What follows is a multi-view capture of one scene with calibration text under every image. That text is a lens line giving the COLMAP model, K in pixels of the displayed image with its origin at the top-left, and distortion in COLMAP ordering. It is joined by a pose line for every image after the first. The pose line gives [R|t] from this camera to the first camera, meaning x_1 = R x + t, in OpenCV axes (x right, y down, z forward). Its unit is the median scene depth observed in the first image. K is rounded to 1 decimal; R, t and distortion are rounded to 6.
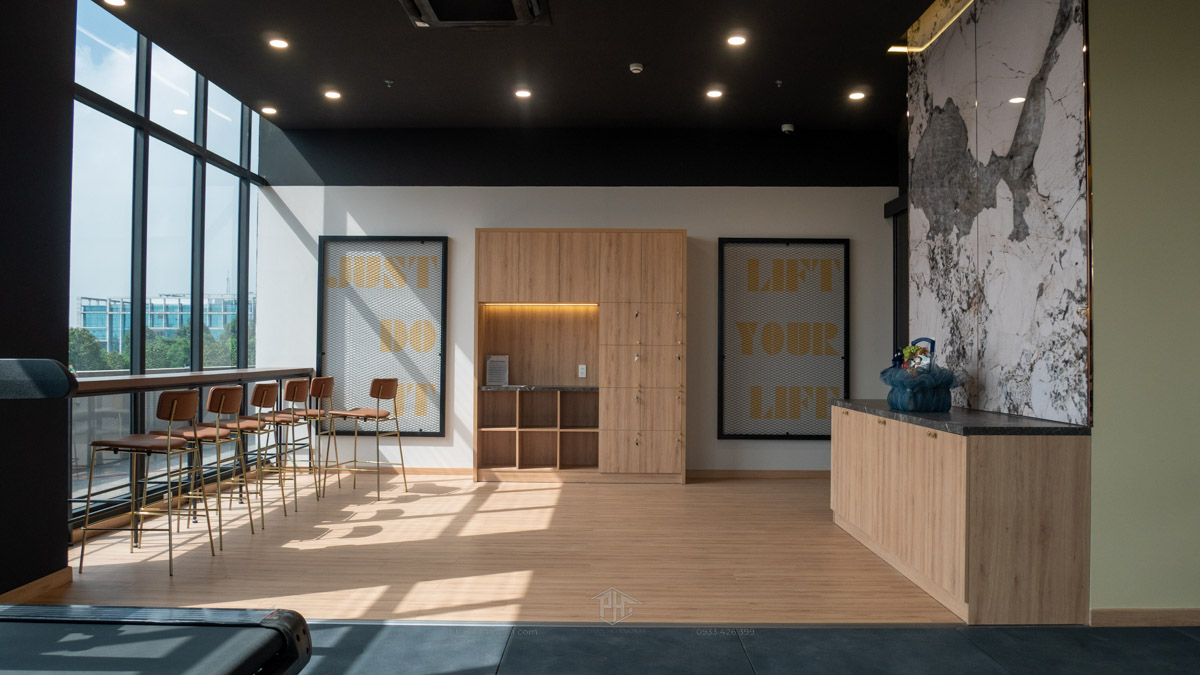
lens RADIAL K [[872.6, 0, 589.9], [0, 872.6, 343.9], [0, 0, 1]] dist [-0.063453, 0.022361]
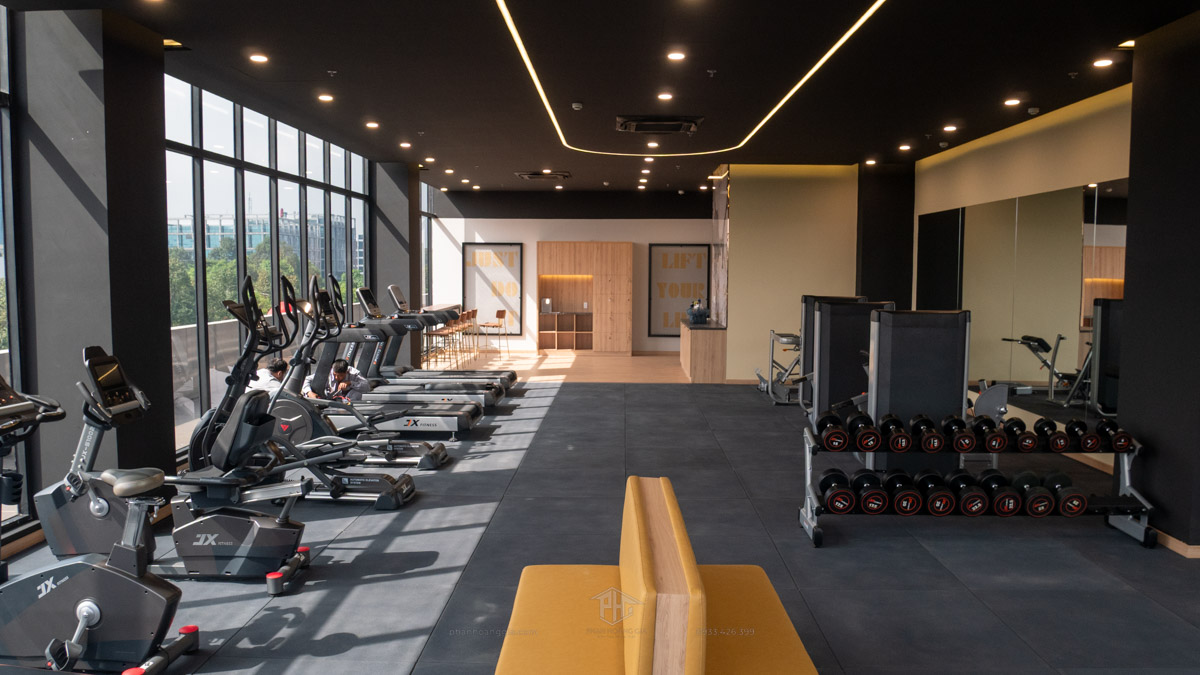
lens RADIAL K [[872.6, 0, 598.7], [0, 872.6, 336.9], [0, 0, 1]] dist [-0.063453, 0.022361]
pose [[0.999982, 0.000066, -0.006071, 0.037436], [0.000468, 0.996125, 0.087951, -0.082172], [0.006053, -0.087952, 0.996106, -1.171144]]
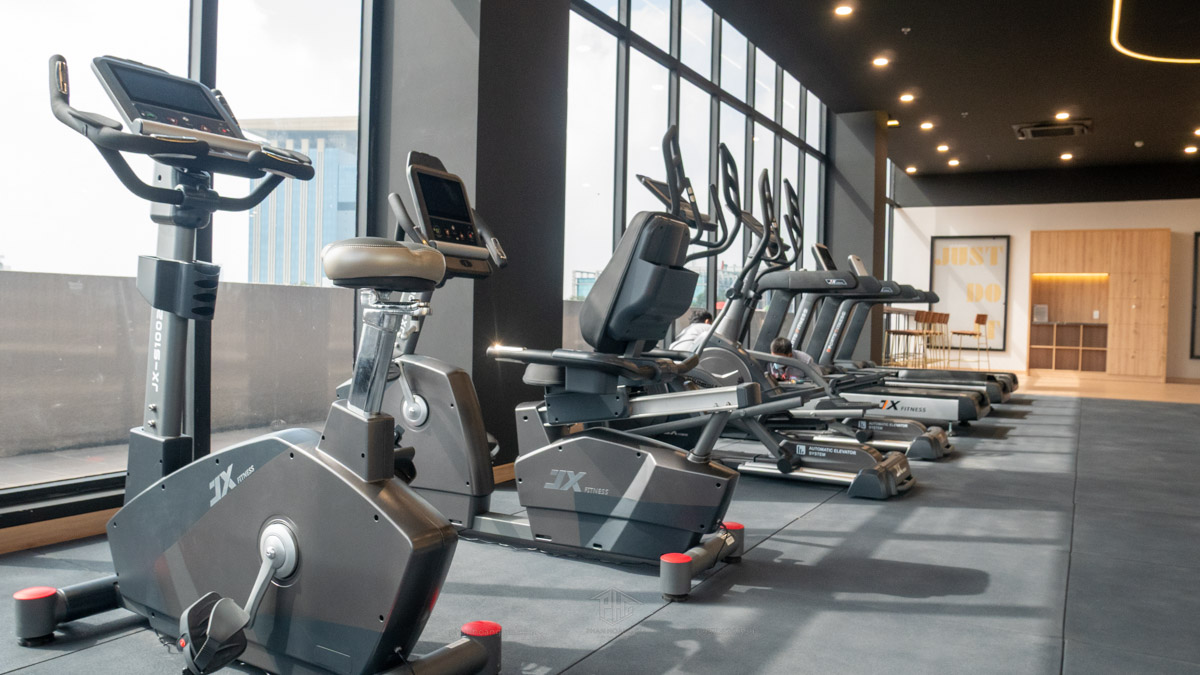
lens RADIAL K [[874.8, 0, 593.7], [0, 874.8, 338.4], [0, 0, 1]] dist [-0.071997, 0.026921]
pose [[0.877341, 0.027563, -0.479076, -0.066476], [-0.015152, 0.999442, 0.029754, 0.042359], [0.479629, -0.018846, 0.877269, -0.887606]]
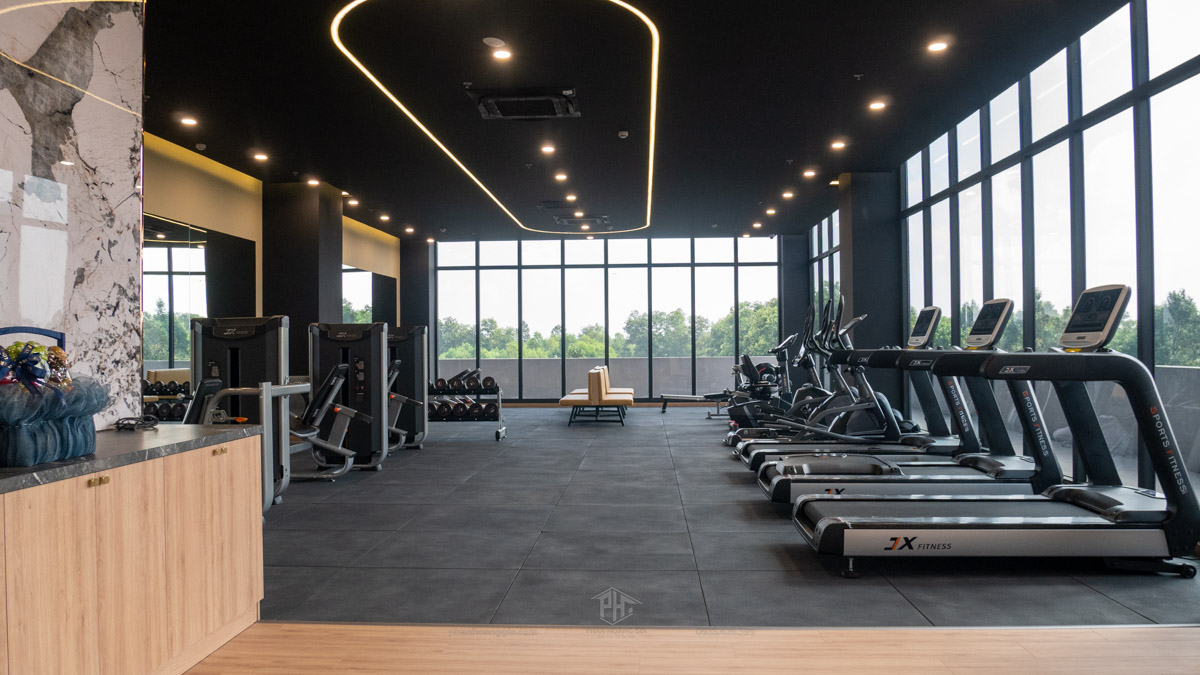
lens RADIAL K [[872.6, 0, 600.1], [0, 872.6, 337.1], [0, 0, 1]] dist [-0.063453, 0.022361]
pose [[-0.999149, -0.003501, 0.041096, -0.003613], [-0.004315, 0.999796, -0.019739, 0.010372], [-0.041019, -0.019899, -0.998960, 1.976653]]
